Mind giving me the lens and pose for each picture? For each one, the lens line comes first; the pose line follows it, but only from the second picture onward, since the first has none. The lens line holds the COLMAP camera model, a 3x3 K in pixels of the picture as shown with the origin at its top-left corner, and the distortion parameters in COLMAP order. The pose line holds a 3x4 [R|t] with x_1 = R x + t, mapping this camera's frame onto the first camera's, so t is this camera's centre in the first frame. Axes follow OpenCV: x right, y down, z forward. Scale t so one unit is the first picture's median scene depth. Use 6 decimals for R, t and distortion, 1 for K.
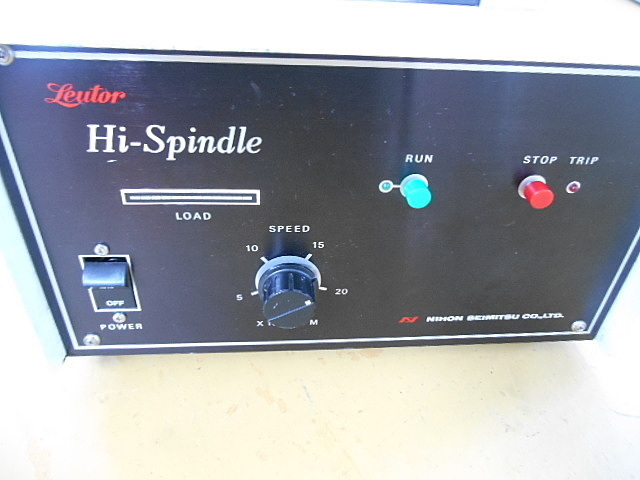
lens RADIAL K [[486.0, 0, 323.8], [0, 486.0, 239.5], [0, 0, 1]] dist [-0.025685, 0.009010]
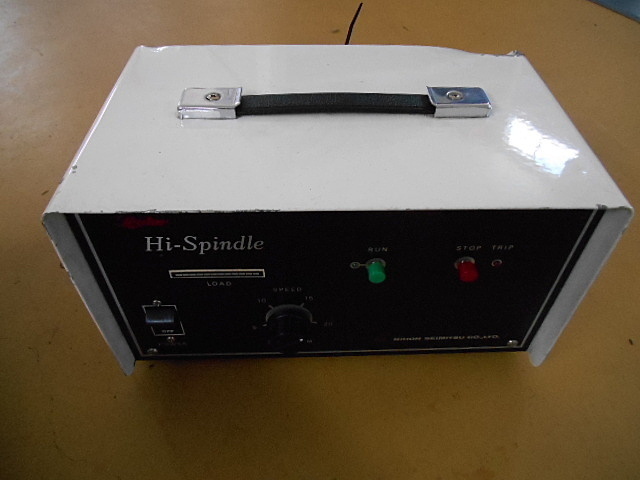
lens RADIAL K [[486.0, 0, 323.8], [0, 486.0, 239.5], [0, 0, 1]] dist [-0.025685, 0.009010]
pose [[0.997812, 0.007045, -0.065738, 0.129811], [0.004531, 0.984683, 0.174297, -0.423608], [0.065959, -0.174214, 0.982496, -0.355728]]
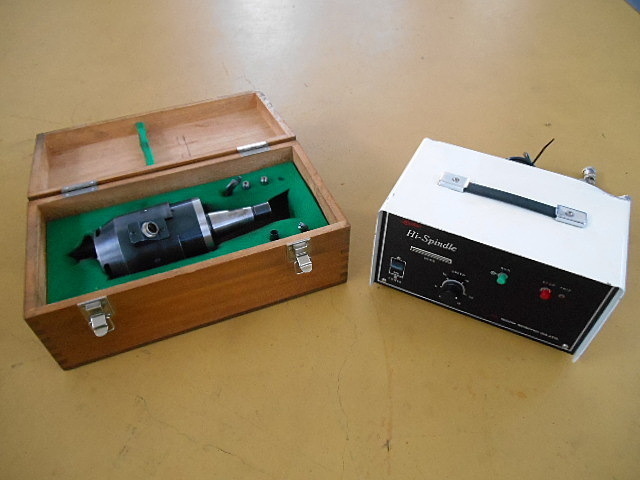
lens RADIAL K [[486.0, 0, 323.8], [0, 486.0, 239.5], [0, 0, 1]] dist [-0.025685, 0.009010]
pose [[0.857107, 0.333848, -0.392318, 0.336574], [-0.266562, 0.939120, 0.216790, -0.673359], [0.440808, -0.081235, 0.893918, -2.117753]]
